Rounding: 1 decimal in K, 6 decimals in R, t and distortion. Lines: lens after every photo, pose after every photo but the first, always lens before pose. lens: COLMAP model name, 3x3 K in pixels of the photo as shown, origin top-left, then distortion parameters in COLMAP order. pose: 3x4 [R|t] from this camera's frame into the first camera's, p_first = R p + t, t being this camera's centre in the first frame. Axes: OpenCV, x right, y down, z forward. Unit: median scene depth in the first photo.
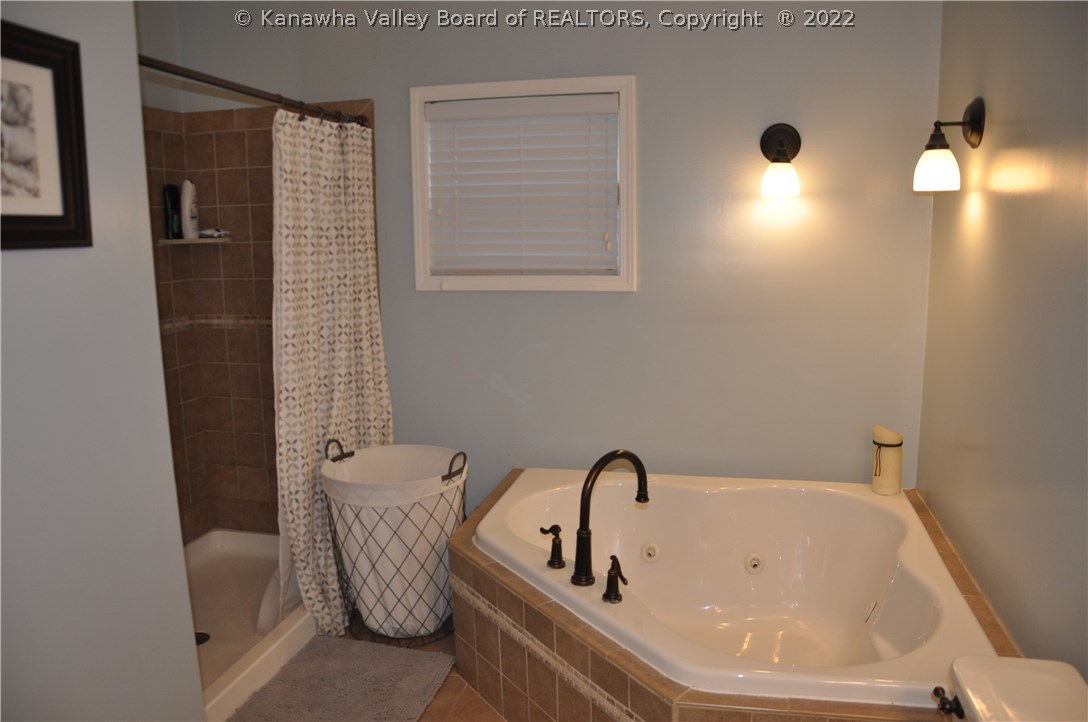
lens RADIAL K [[844.9, 0, 538.7], [0, 844.9, 378.2], [0, 0, 1]] dist [-0.151372, 0.115012]
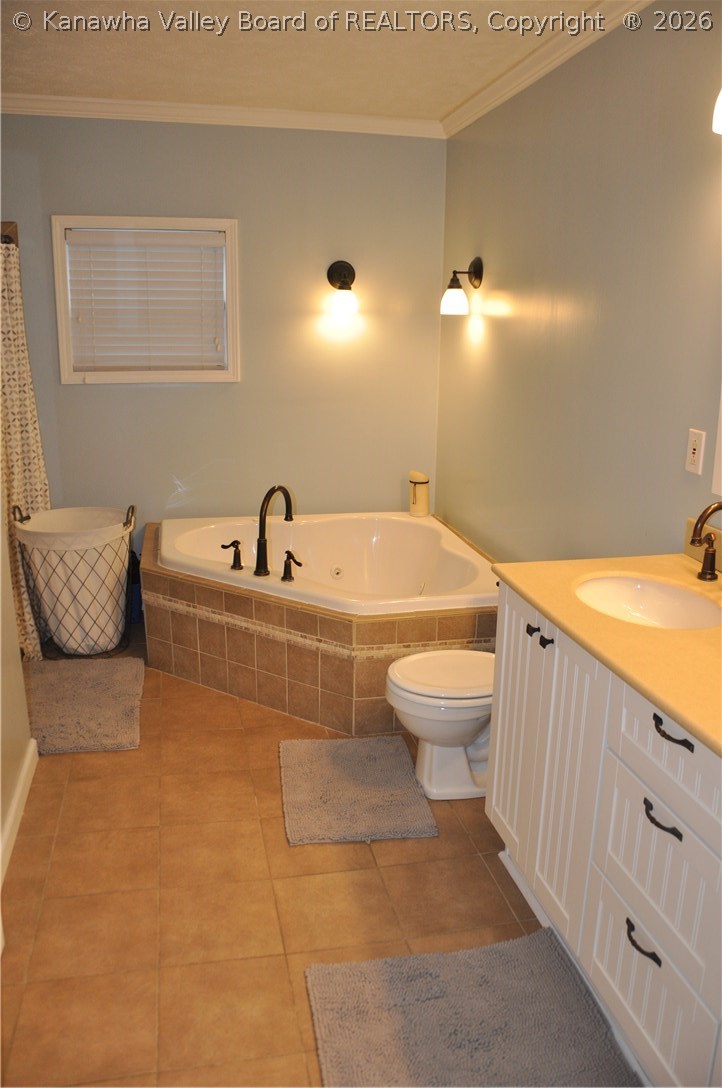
lens RADIAL K [[844.9, 0, 361.0], [0, 844.9, 544.0], [0, 0, 1]] dist [-0.151372, 0.115012]
pose [[0.904073, -0.083365, 0.419170, -0.311550], [0.049432, 0.994606, 0.091193, 0.045030], [-0.424511, -0.061724, 0.903317, -0.328461]]
